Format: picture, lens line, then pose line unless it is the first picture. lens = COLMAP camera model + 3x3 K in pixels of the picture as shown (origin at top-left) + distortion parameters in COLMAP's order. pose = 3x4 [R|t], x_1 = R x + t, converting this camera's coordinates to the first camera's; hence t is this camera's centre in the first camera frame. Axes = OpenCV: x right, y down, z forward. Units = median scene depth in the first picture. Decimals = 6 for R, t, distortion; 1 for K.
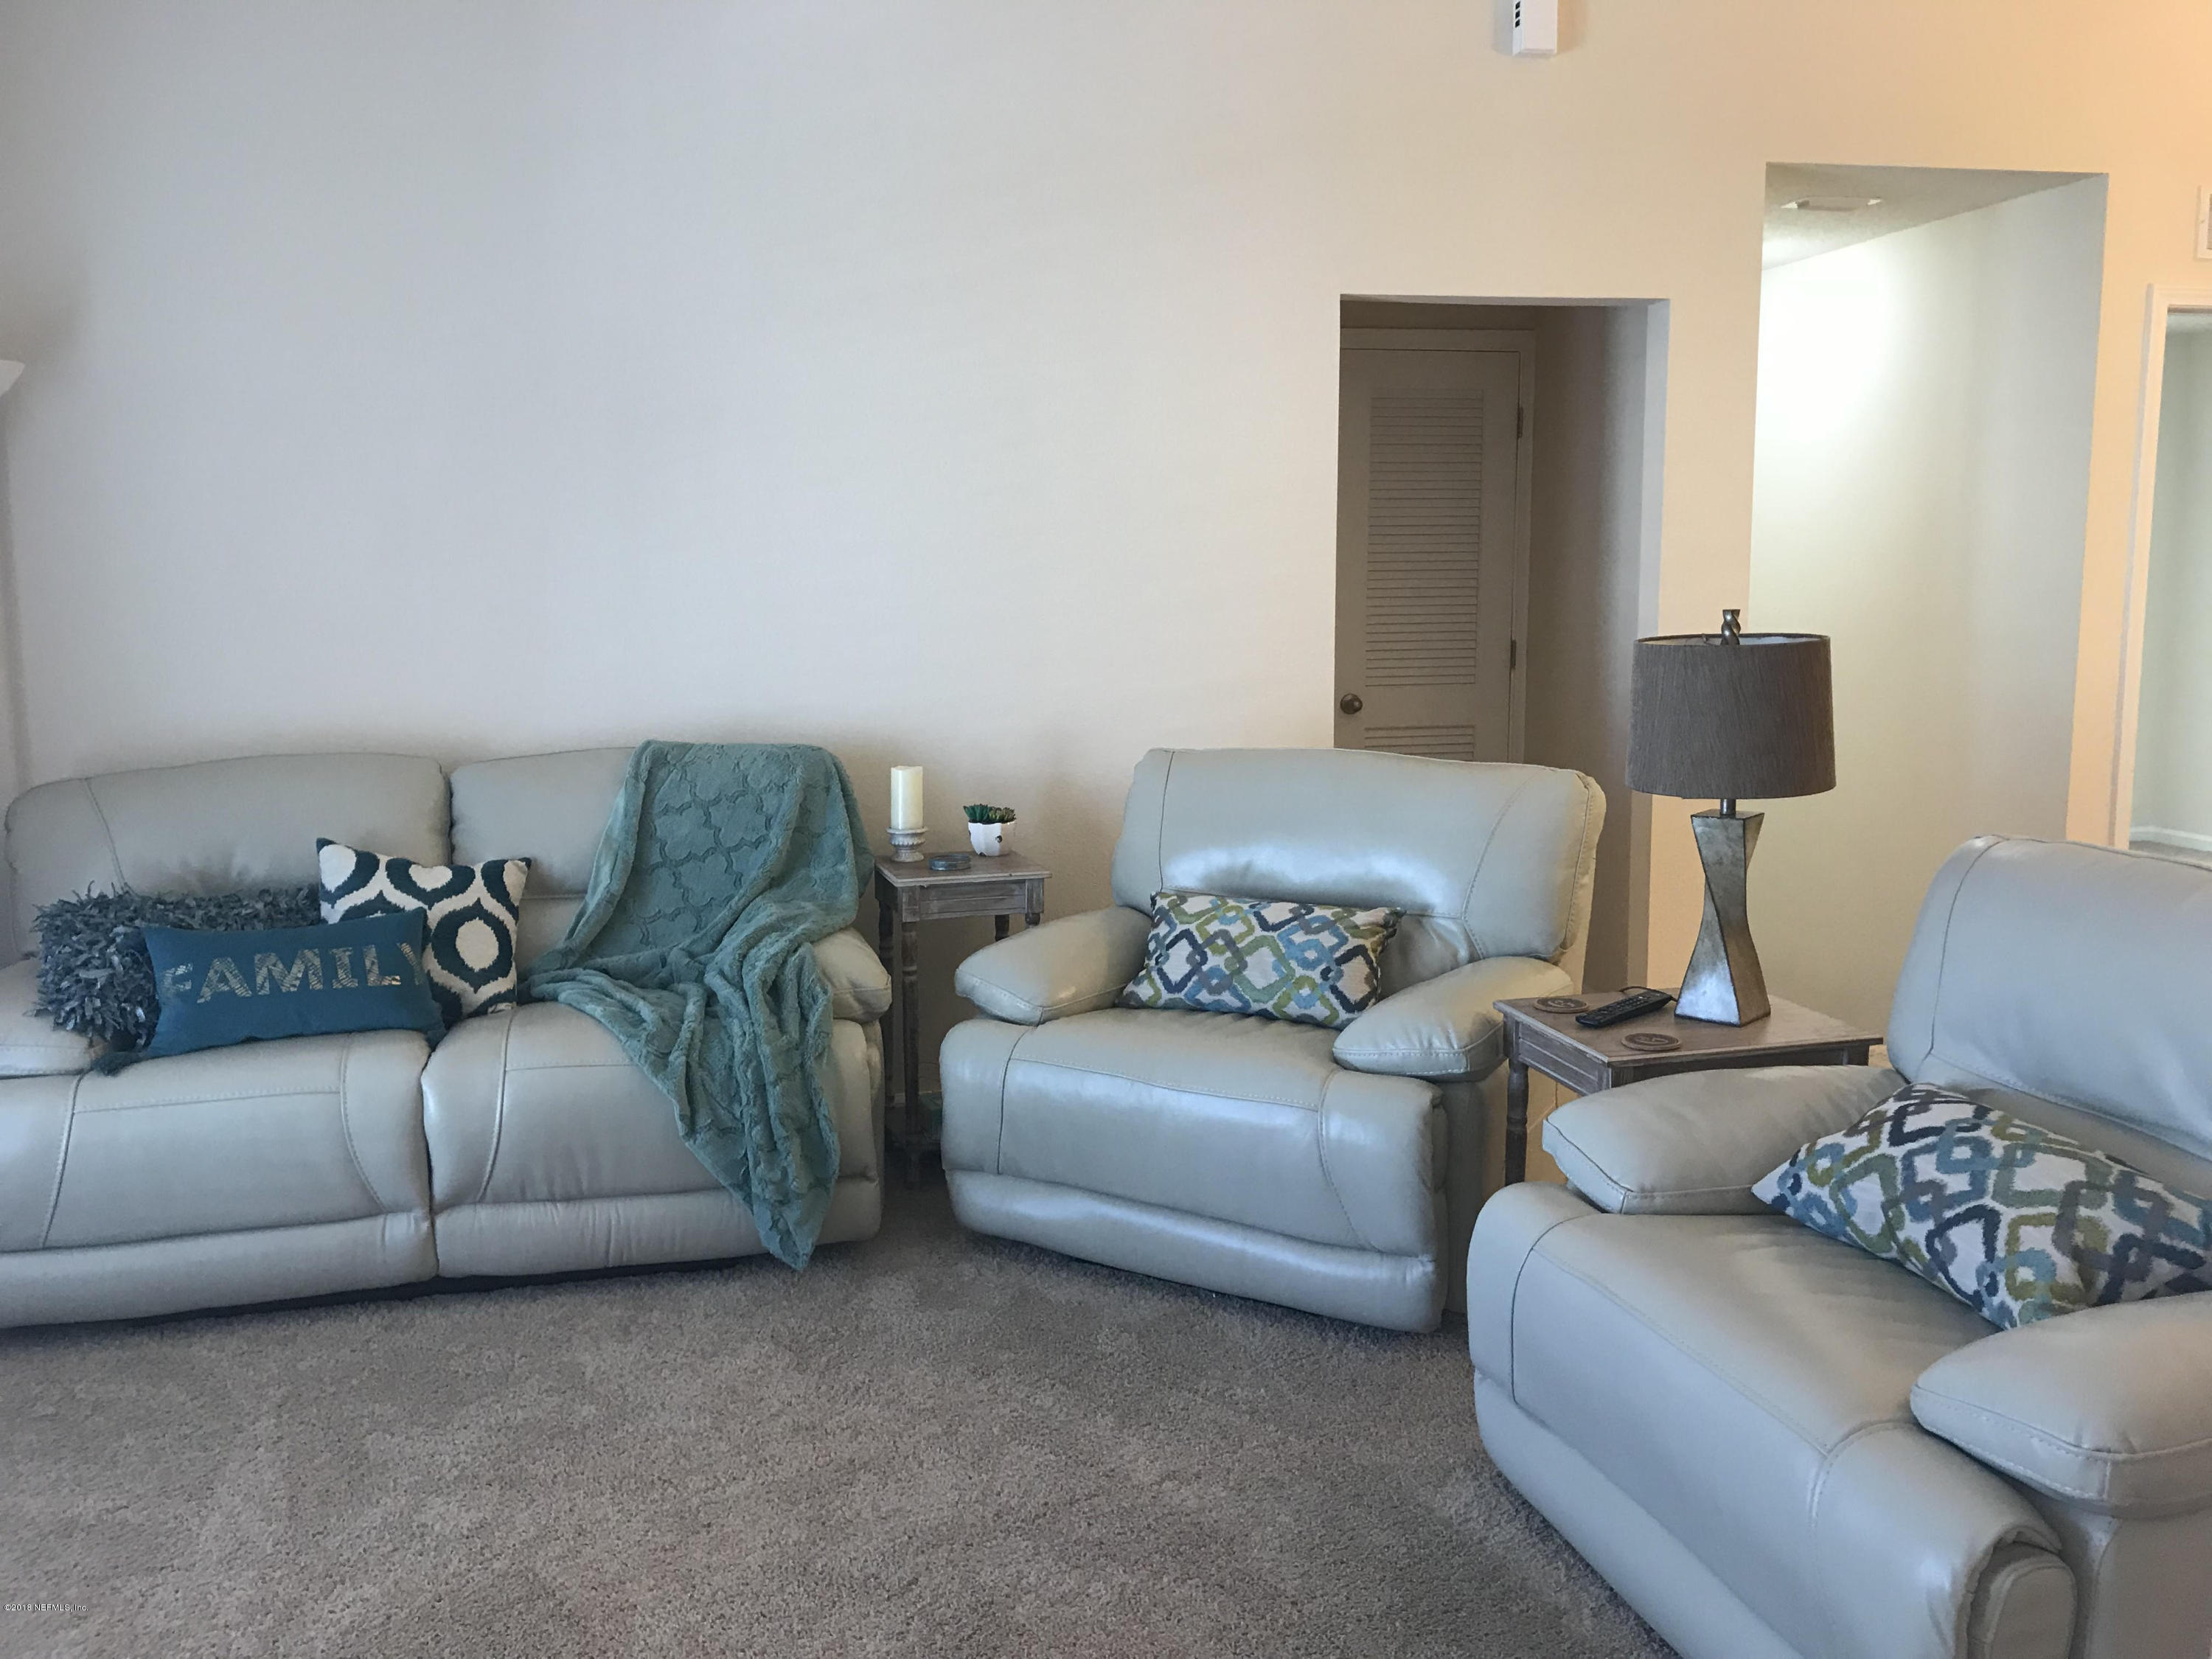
lens RADIAL K [[1802.9, 0, 1102.8], [0, 1802.9, 829.3], [0, 0, 1]] dist [0.025059, -0.019395]
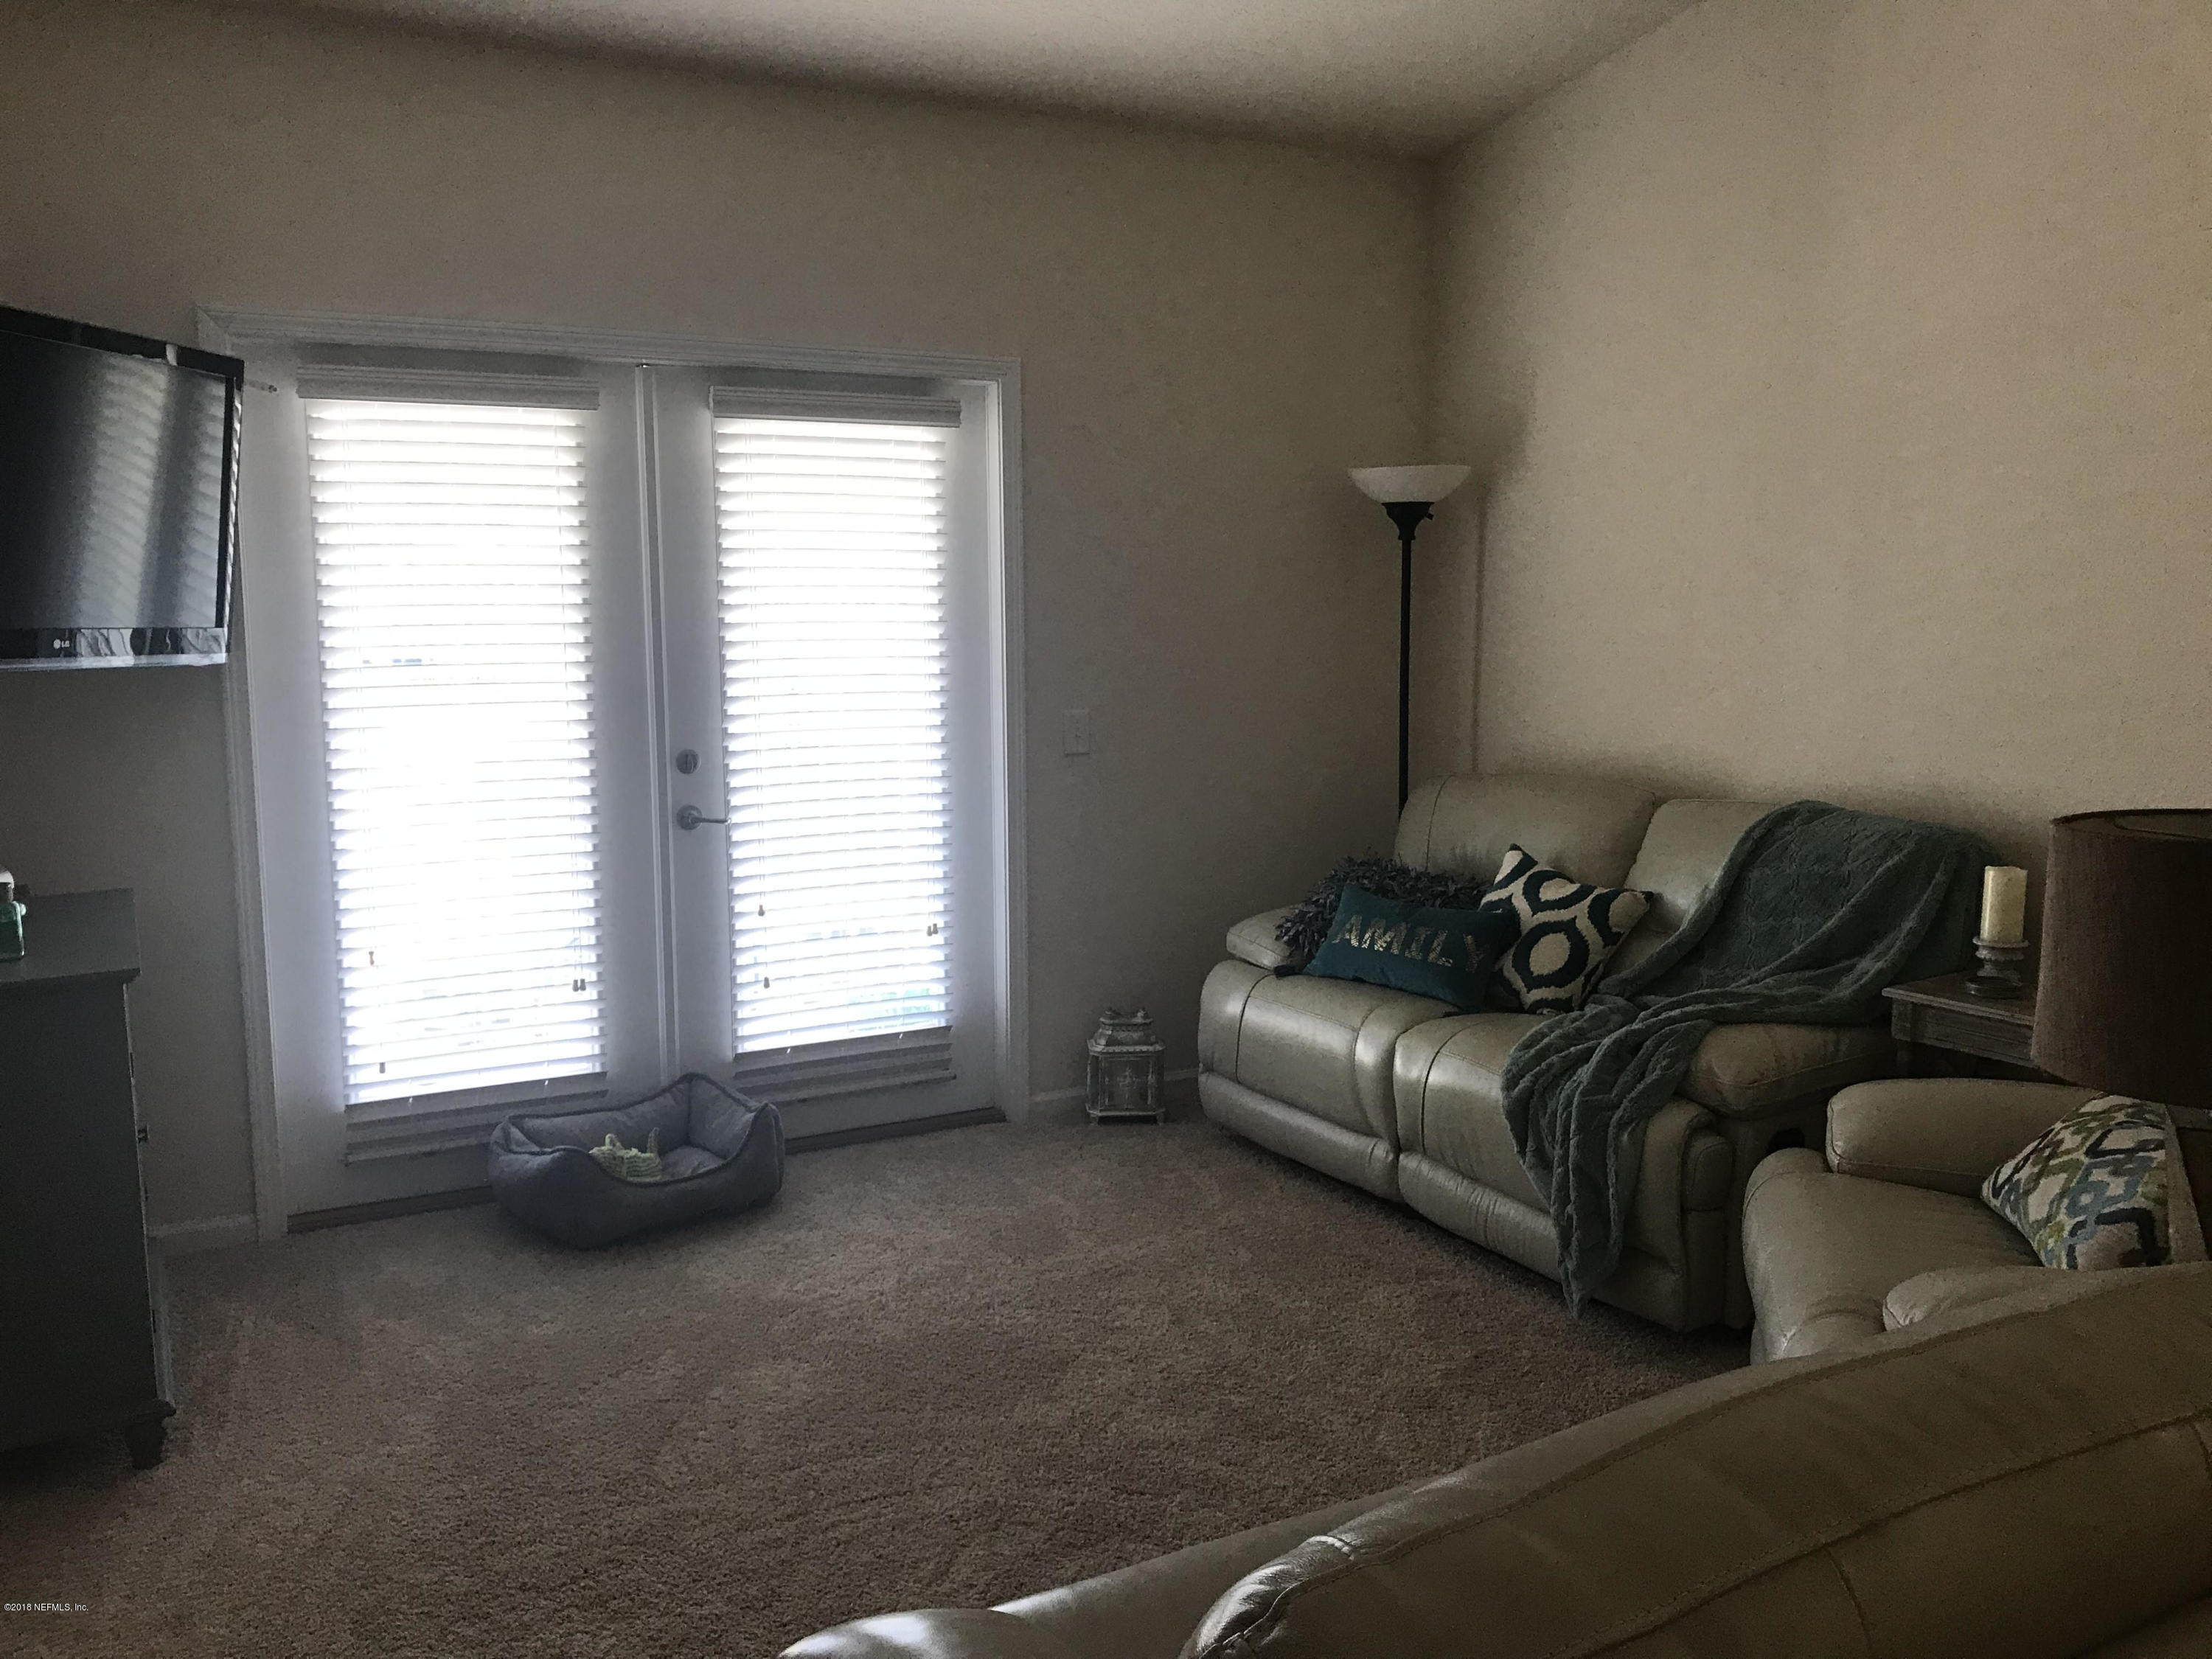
lens RADIAL K [[1802.9, 0, 1103.9], [0, 1802.9, 831.7], [0, 0, 1]] dist [0.025059, -0.019395]
pose [[0.267403, 0.137969, -0.953656, 0.714388], [-0.134685, 0.985332, 0.104787, -0.102532], [0.954126, 0.100423, 0.282063, 0.432809]]
